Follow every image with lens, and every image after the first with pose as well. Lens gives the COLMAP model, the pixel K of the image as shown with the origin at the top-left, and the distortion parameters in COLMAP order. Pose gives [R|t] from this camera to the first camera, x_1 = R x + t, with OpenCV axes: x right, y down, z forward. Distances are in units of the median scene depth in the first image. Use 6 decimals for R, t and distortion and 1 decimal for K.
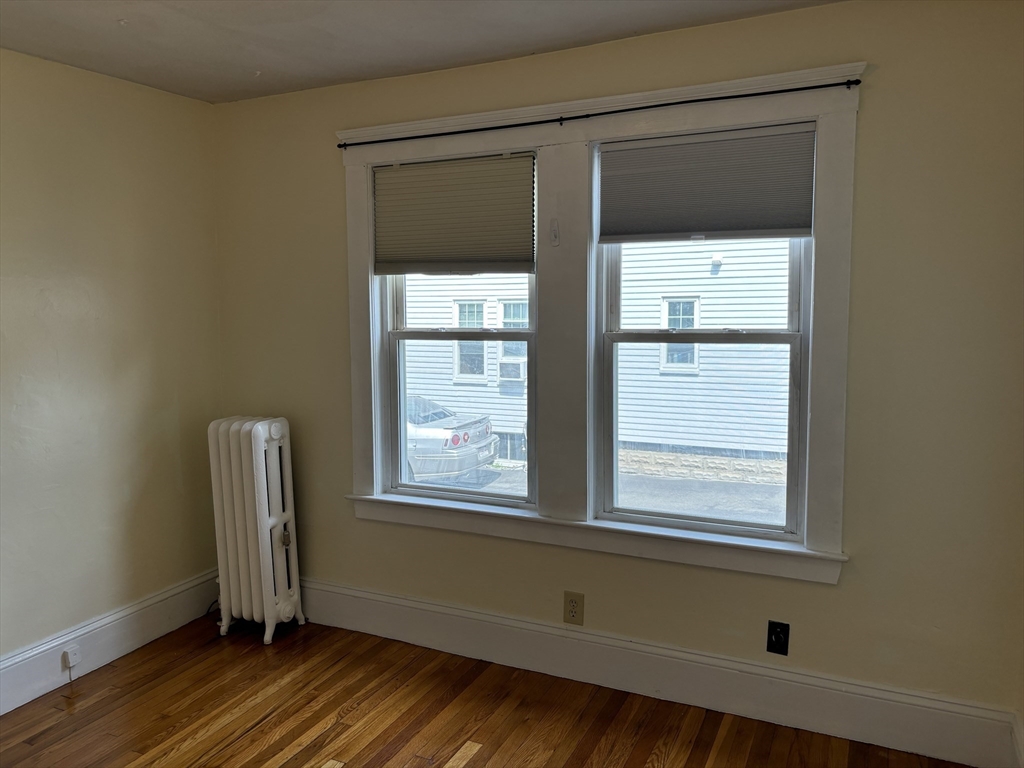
lens RADIAL K [[759.5, 0, 512.0], [0, 759.5, 384.0], [0, 0, 1]] dist [0.054863, -0.061384]
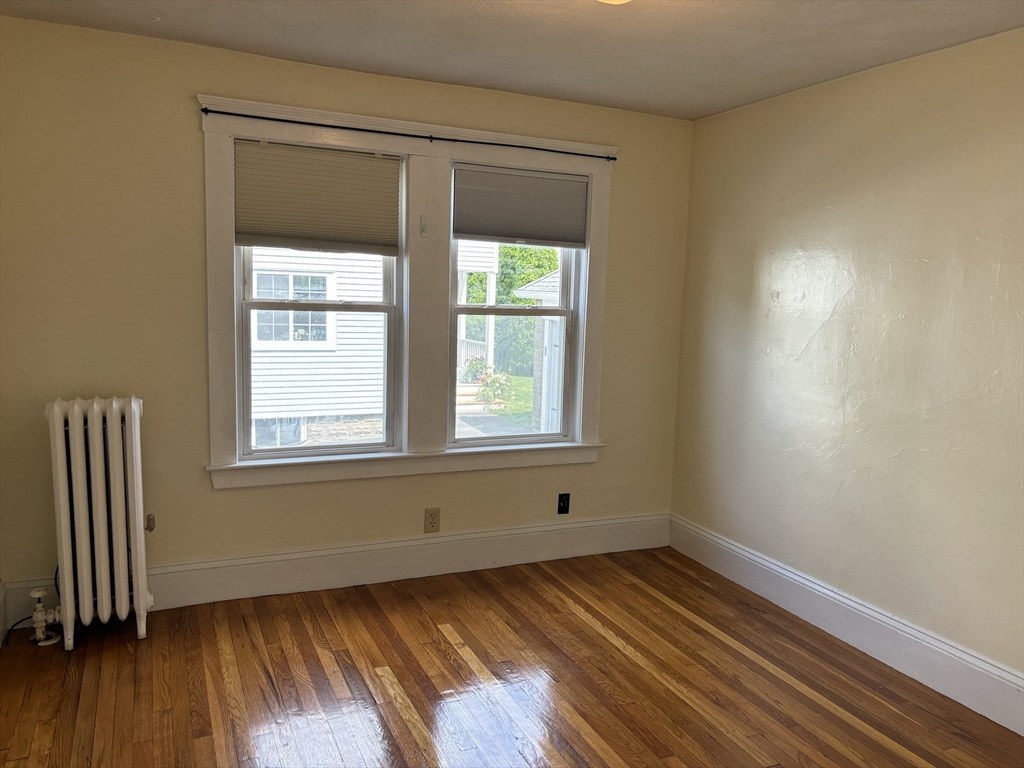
lens RADIAL K [[759.5, 0, 512.0], [0, 759.5, 384.0], [0, 0, 1]] dist [0.054863, -0.061384]
pose [[0.650677, -0.067959, 0.756308, -0.785803], [0.035634, 0.997623, 0.058985, -0.007427], [-0.758518, -0.011430, 0.651552, 0.062970]]
